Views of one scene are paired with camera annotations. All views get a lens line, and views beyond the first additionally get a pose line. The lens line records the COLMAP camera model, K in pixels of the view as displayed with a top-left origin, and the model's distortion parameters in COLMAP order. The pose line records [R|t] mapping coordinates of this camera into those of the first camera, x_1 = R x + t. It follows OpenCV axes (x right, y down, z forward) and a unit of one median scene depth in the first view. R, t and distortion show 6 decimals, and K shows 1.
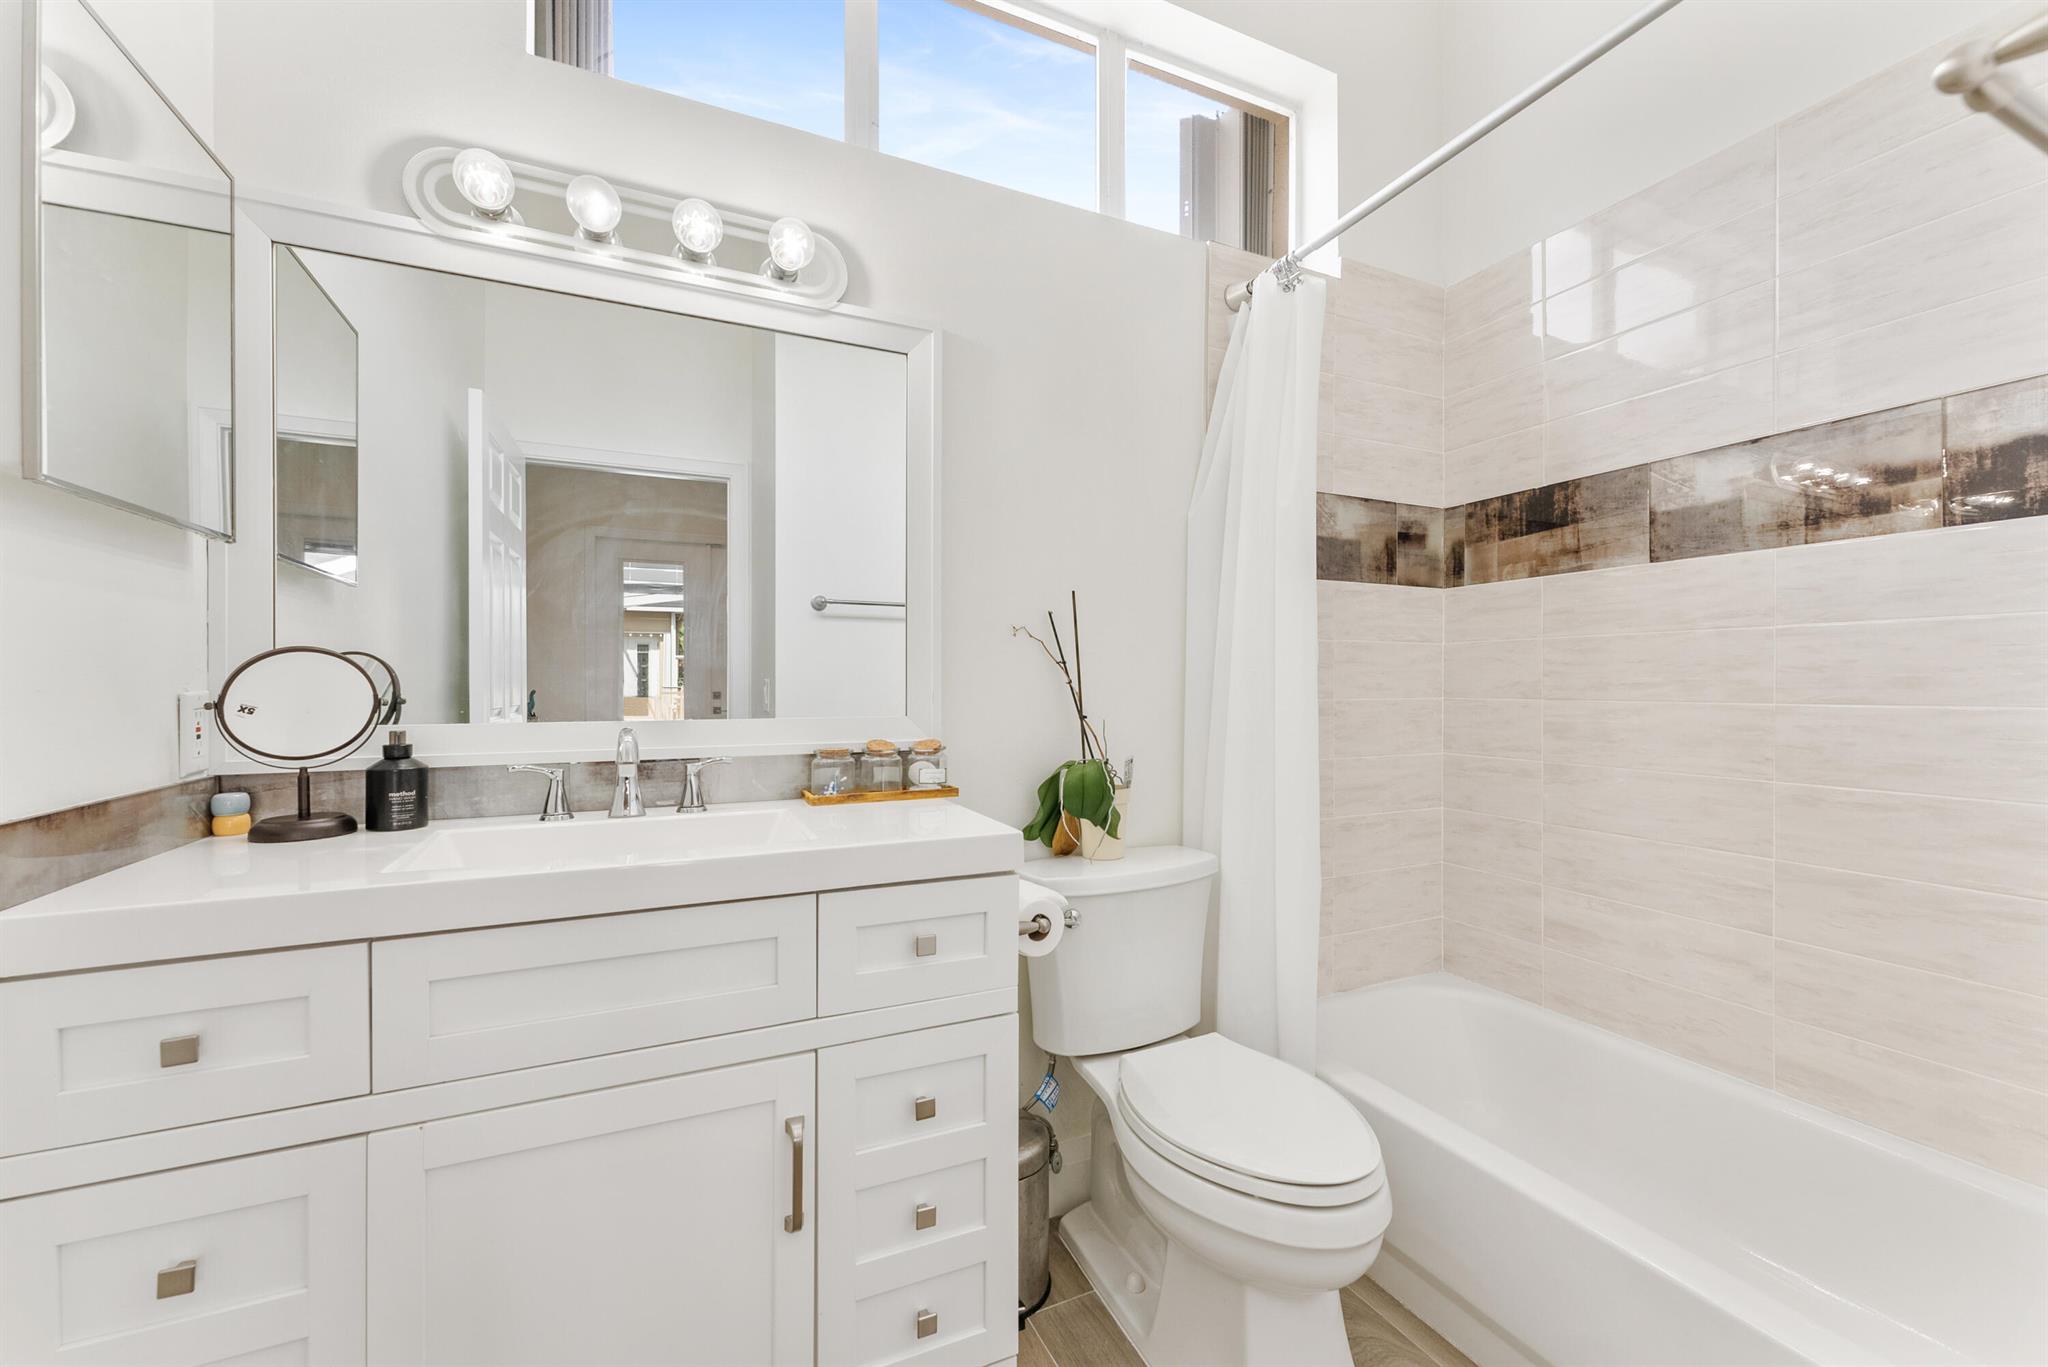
lens RADIAL K [[823.5, 0, 1022.2], [0, 823.5, 686.0], [0, 0, 1]] dist [0.001406, 0.000033]
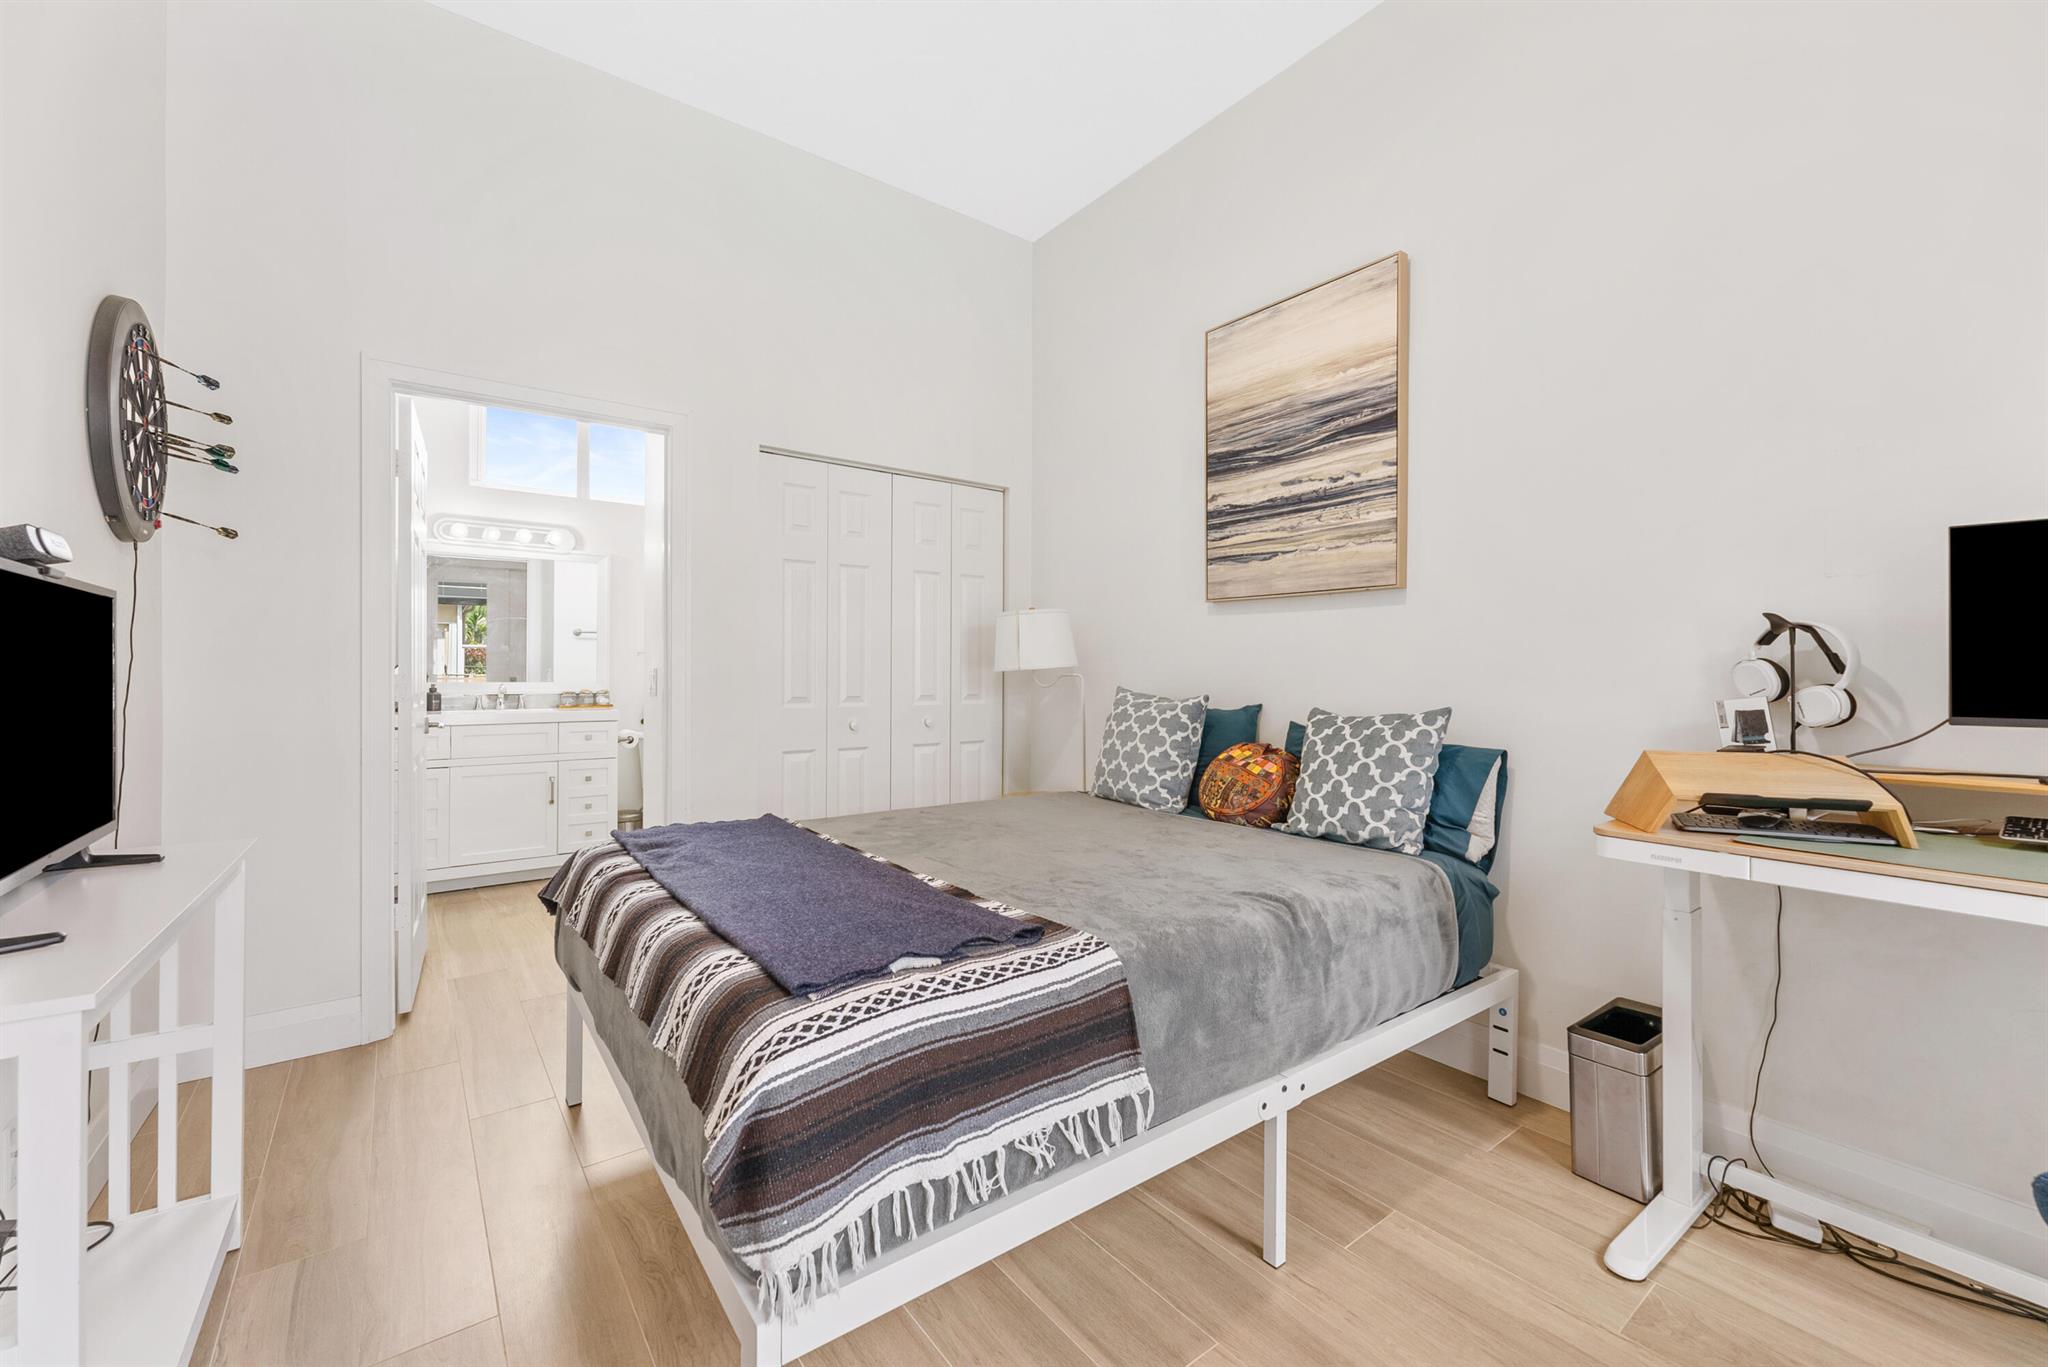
lens RADIAL K [[823.5, 0, 1027.6], [0, 823.5, 678.7], [0, 0, 1]] dist [0.001406, 0.000033]
pose [[0.977014, 0.004996, 0.213118, 0.797359], [-0.005609, 0.999982, 0.002273, 0.008213], [-0.213103, -0.003416, 0.977024, -2.409239]]
